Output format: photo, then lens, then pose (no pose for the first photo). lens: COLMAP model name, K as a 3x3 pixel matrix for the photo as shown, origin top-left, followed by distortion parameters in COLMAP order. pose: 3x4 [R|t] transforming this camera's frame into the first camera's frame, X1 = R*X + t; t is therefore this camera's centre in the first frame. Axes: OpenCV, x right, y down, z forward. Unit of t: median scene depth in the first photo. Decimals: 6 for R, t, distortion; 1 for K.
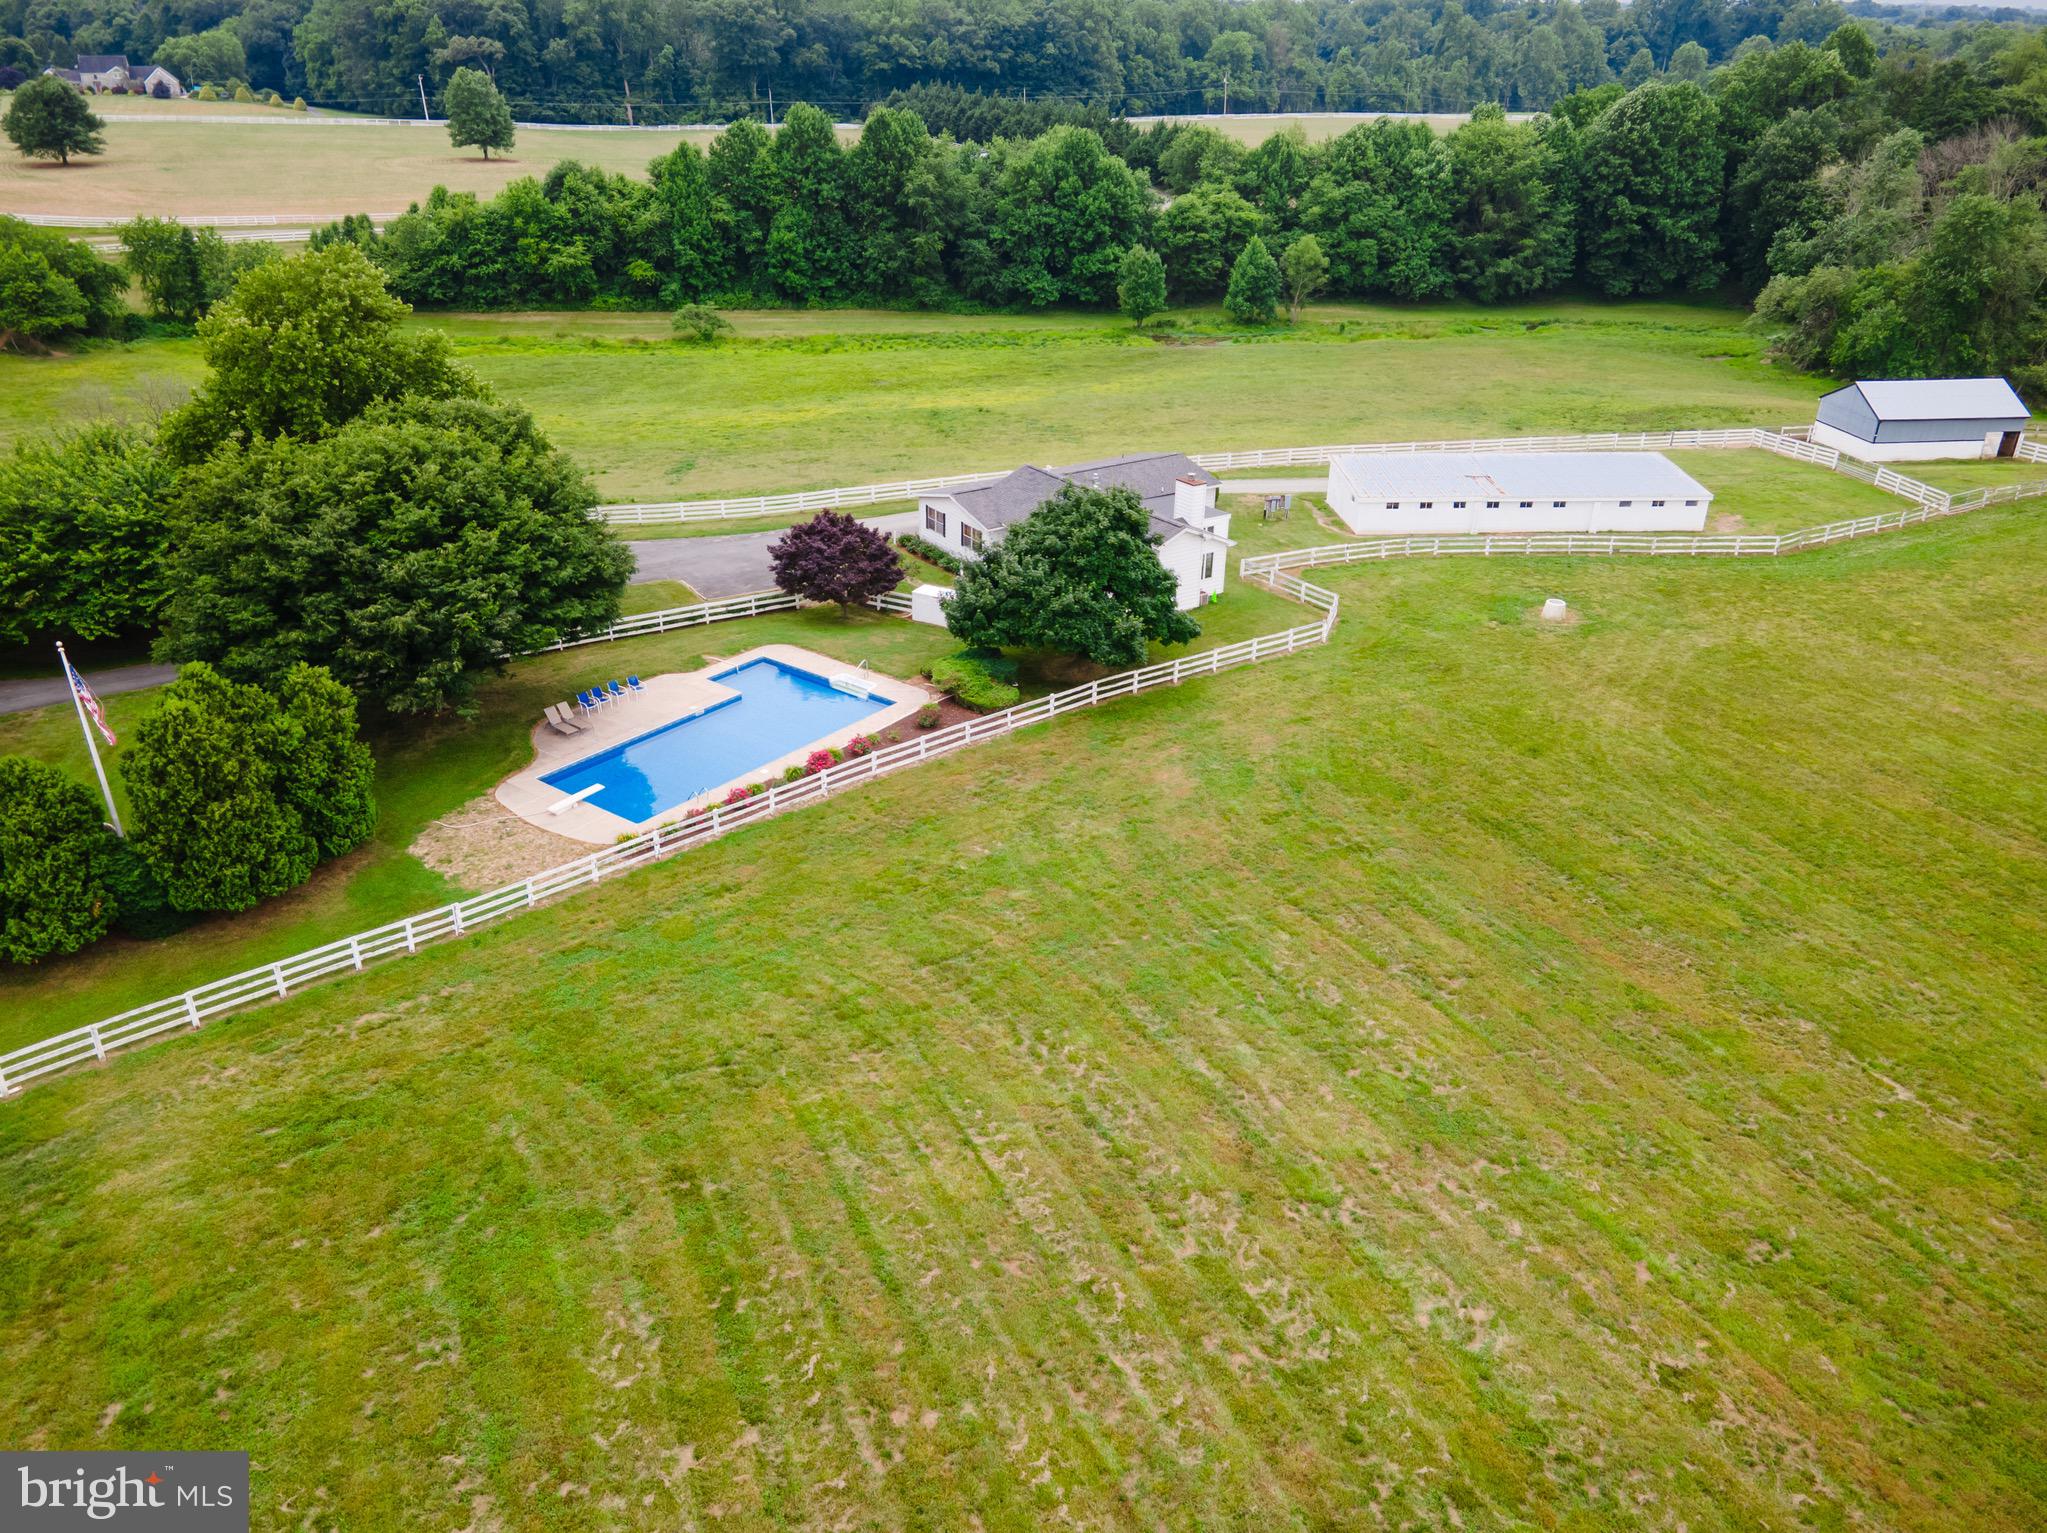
lens RADIAL K [[1535.1, 0, 1017.7], [0, 1535.1, 760.8], [0, 0, 1]] dist [0.041940, 0.017665]
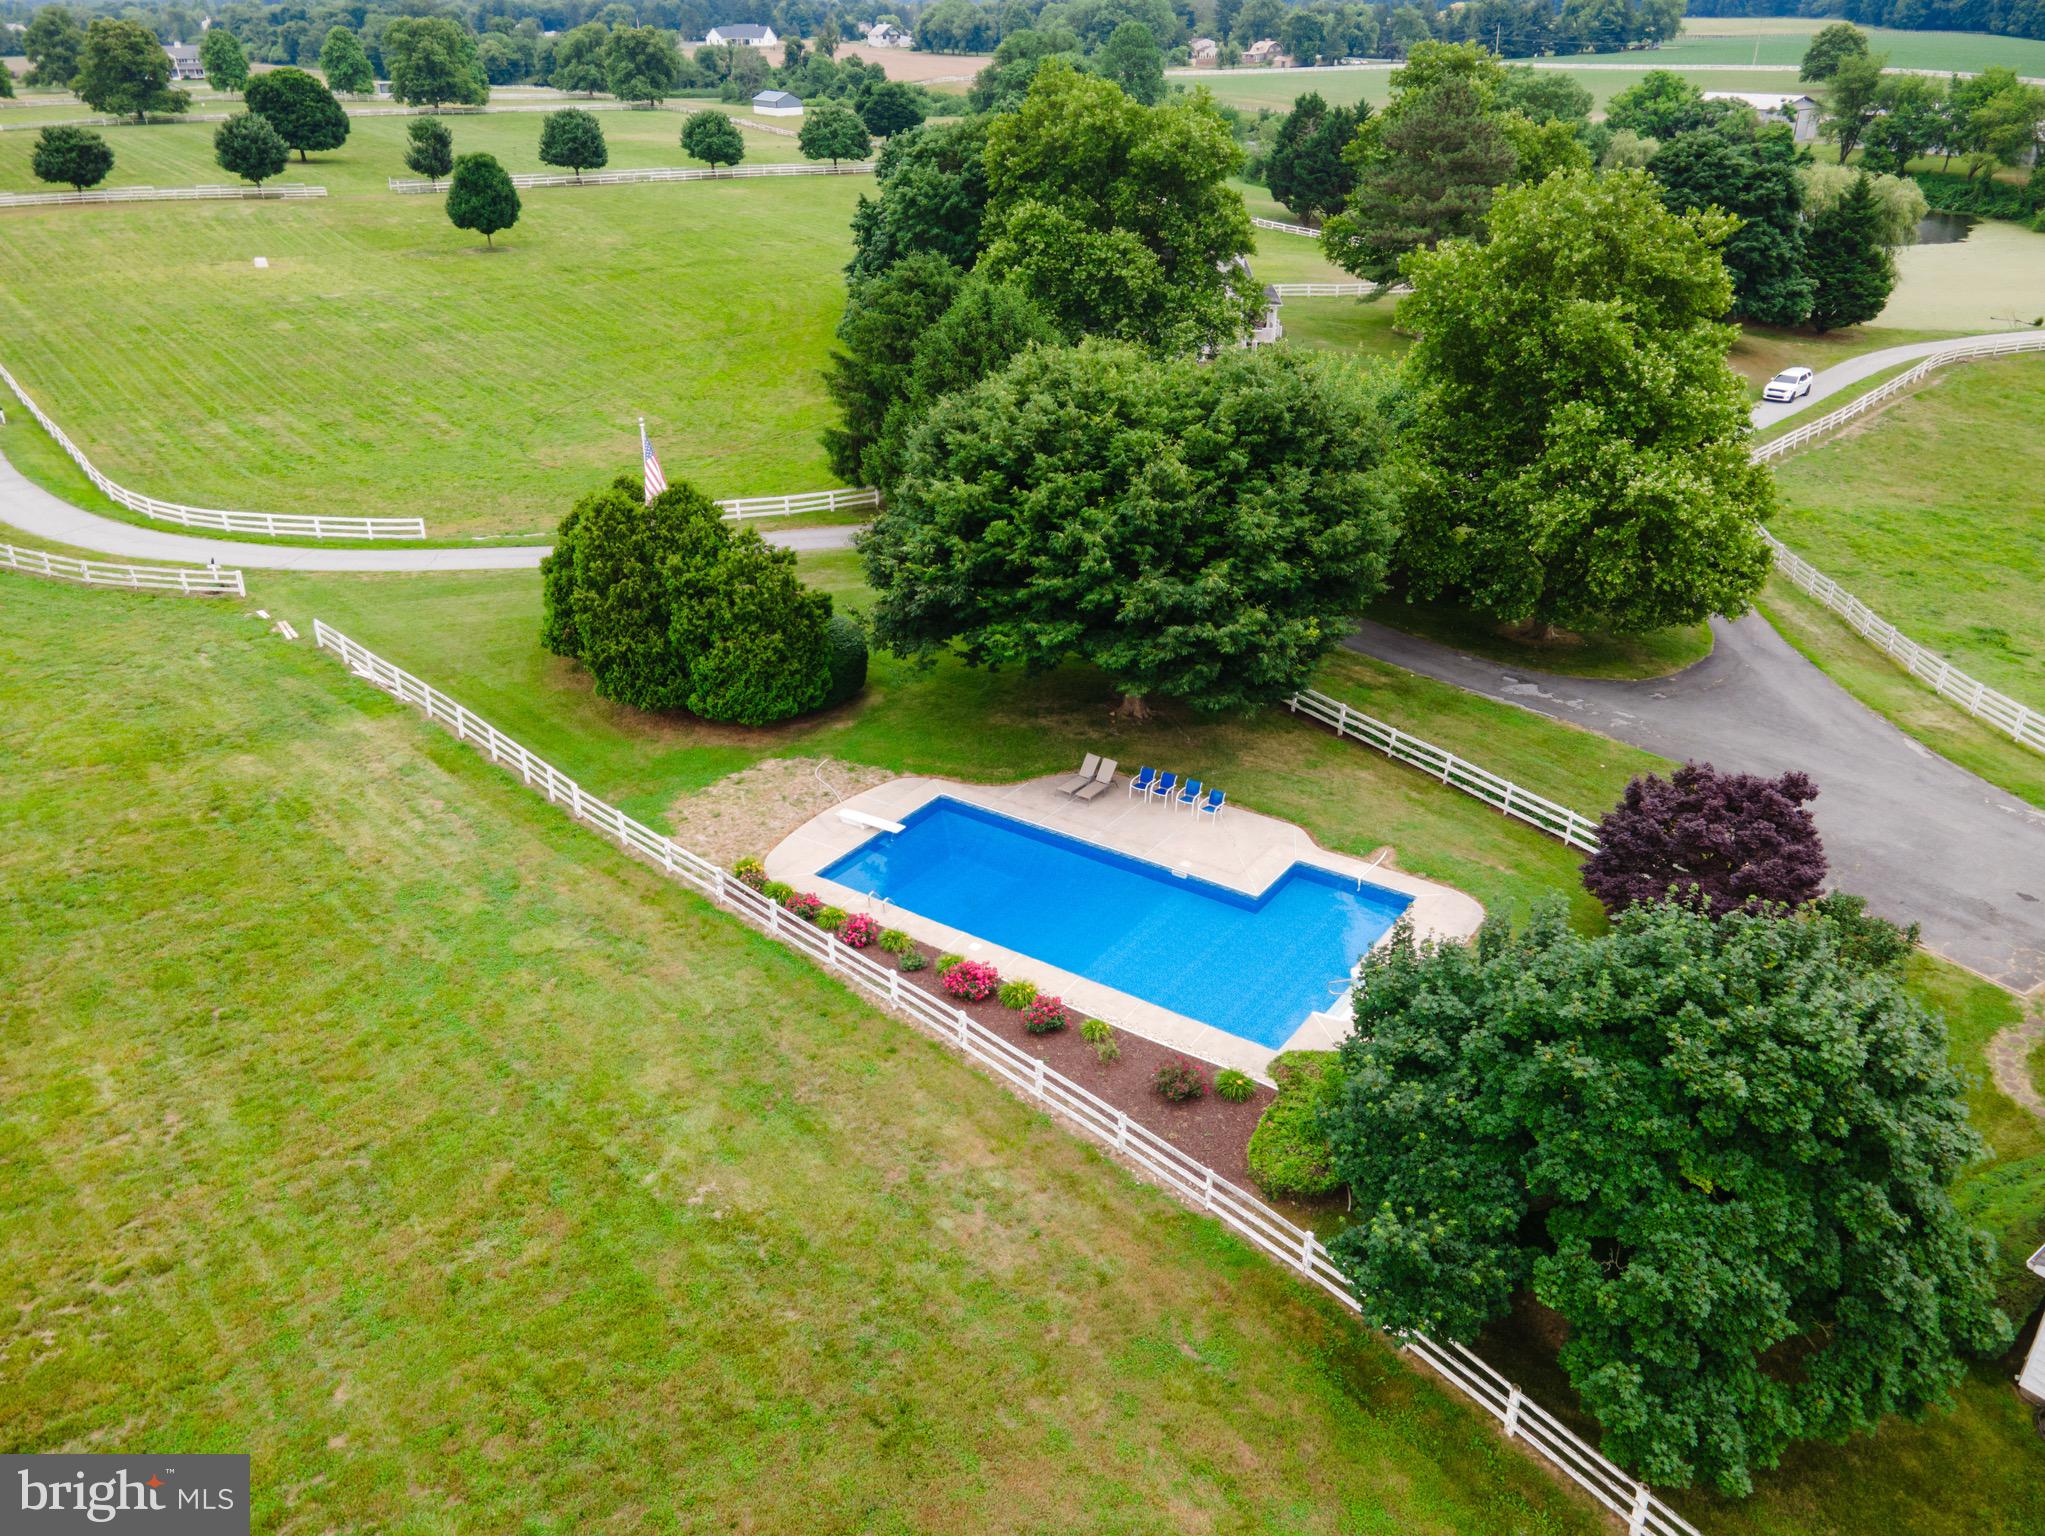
lens RADIAL K [[1493.6, 0, 1022.5], [0, 1493.6, 768.0], [0, 0, 1]] dist [0.041361, 0.009484]
pose [[0.043957, 0.433135, -0.900257, 0.306729], [-0.428773, 0.822092, 0.374592, -0.246386], [0.902342, 0.369540, 0.221853, 0.684475]]
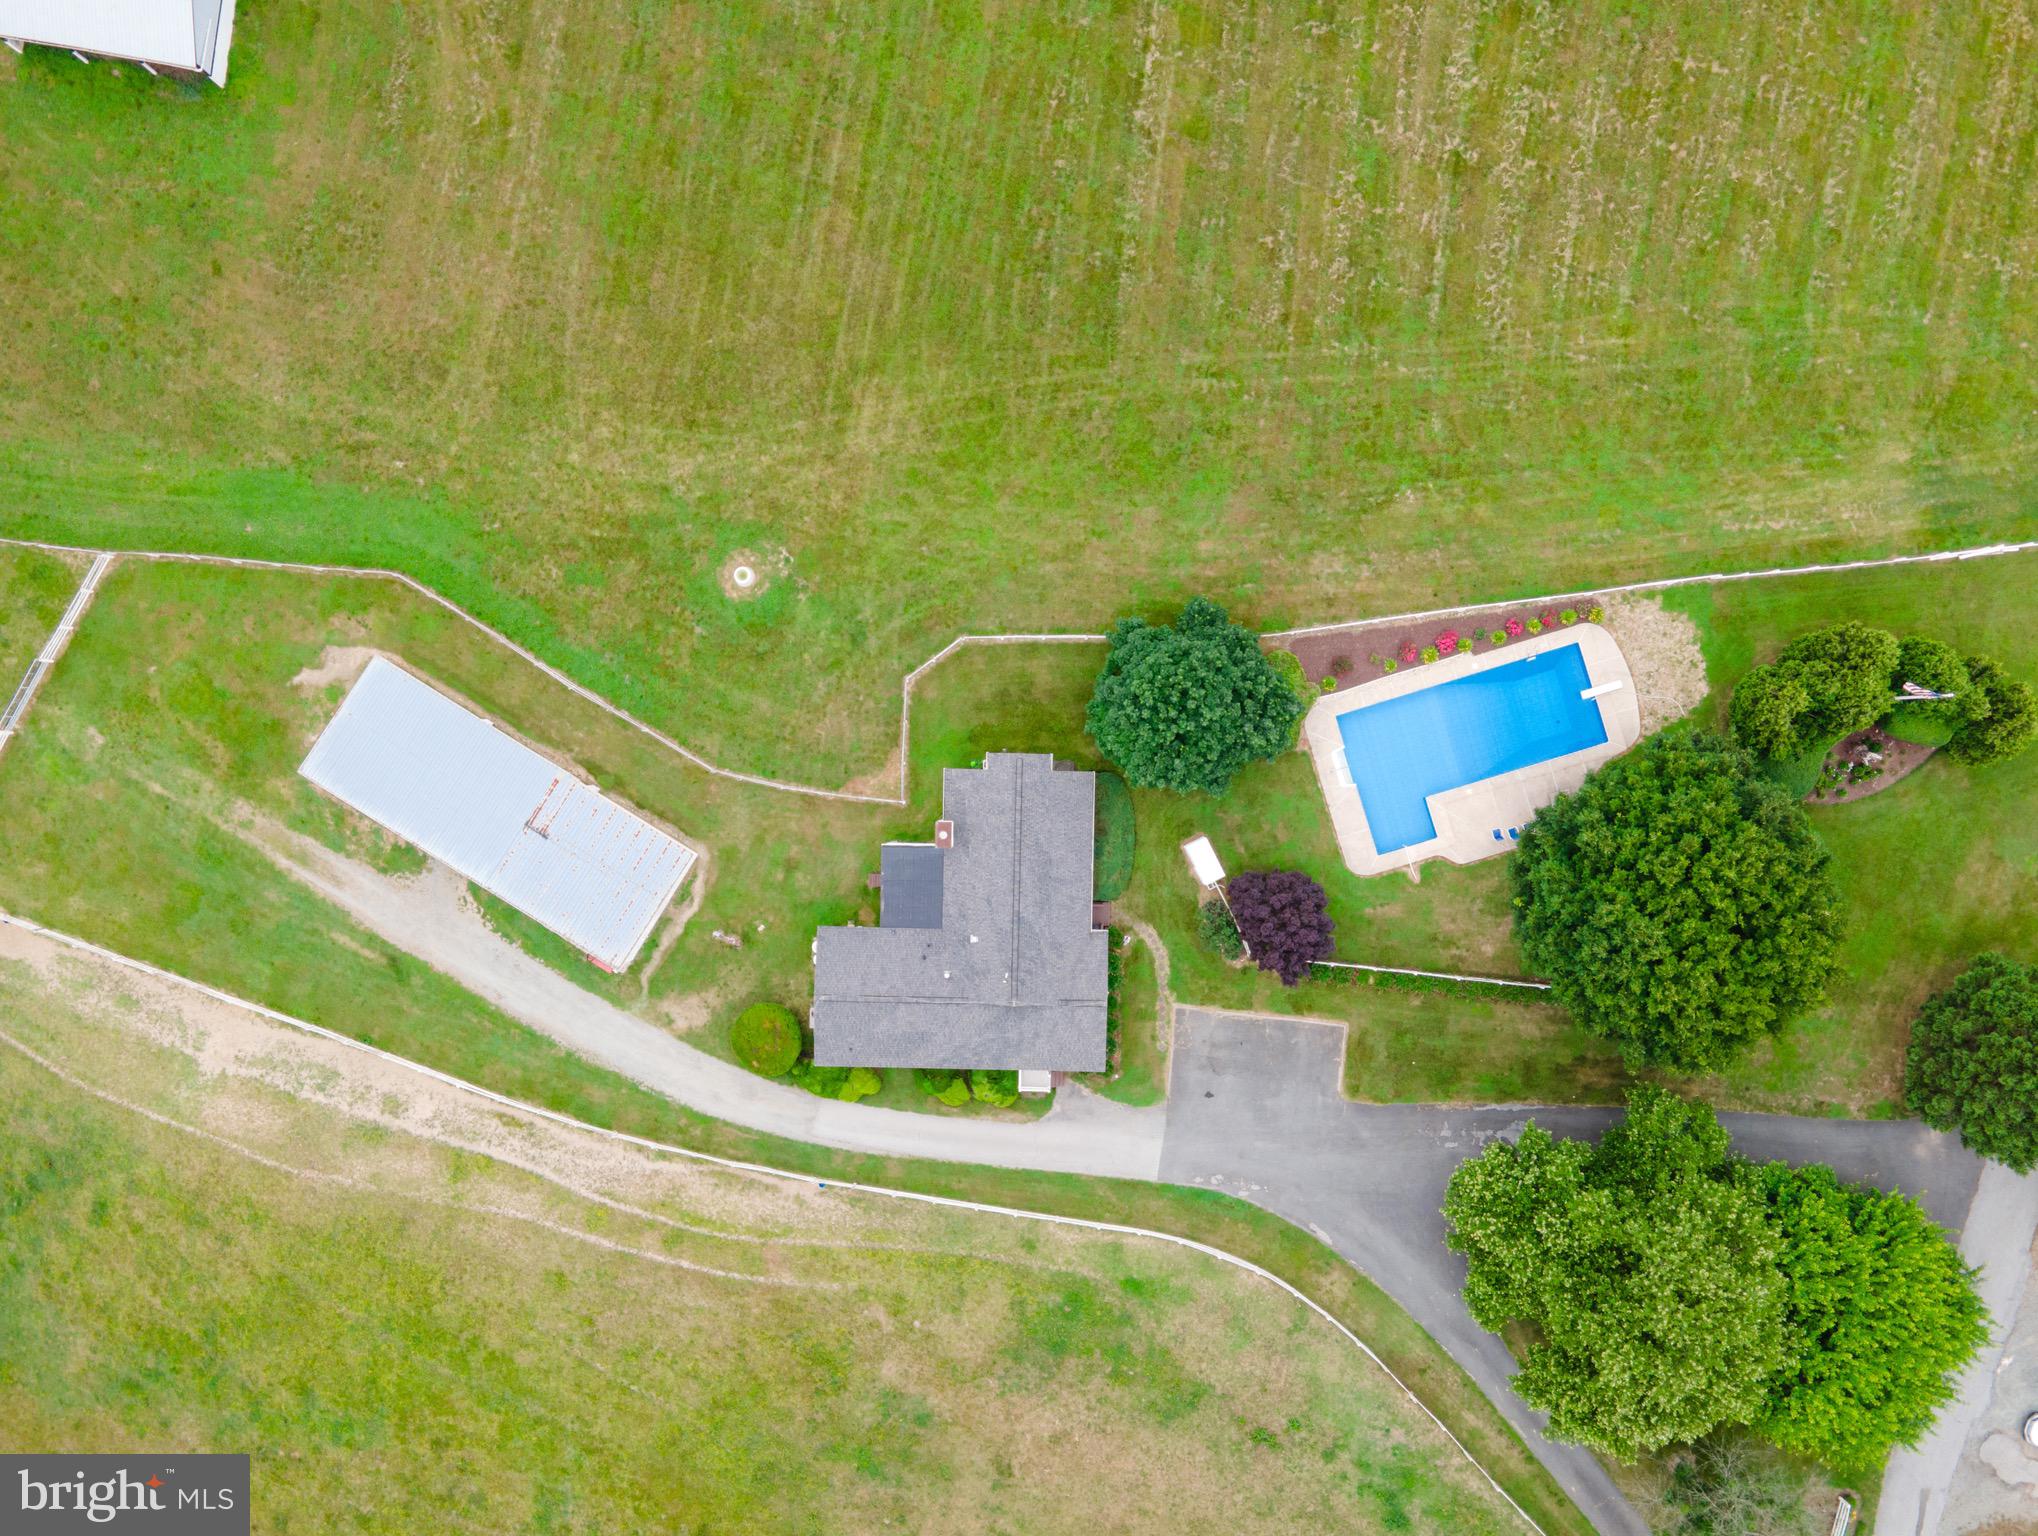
lens RADIAL K [[1488.4, 0, 1019.0], [0, 1488.4, 768.0], [0, 0, 1]] dist [0.041361, 0.009484]
pose [[-0.814069, -0.580665, -0.010897, 0.118013], [0.247428, -0.363736, 0.898040, -1.136137], [-0.525424, 0.728370, 0.439780, 0.544795]]
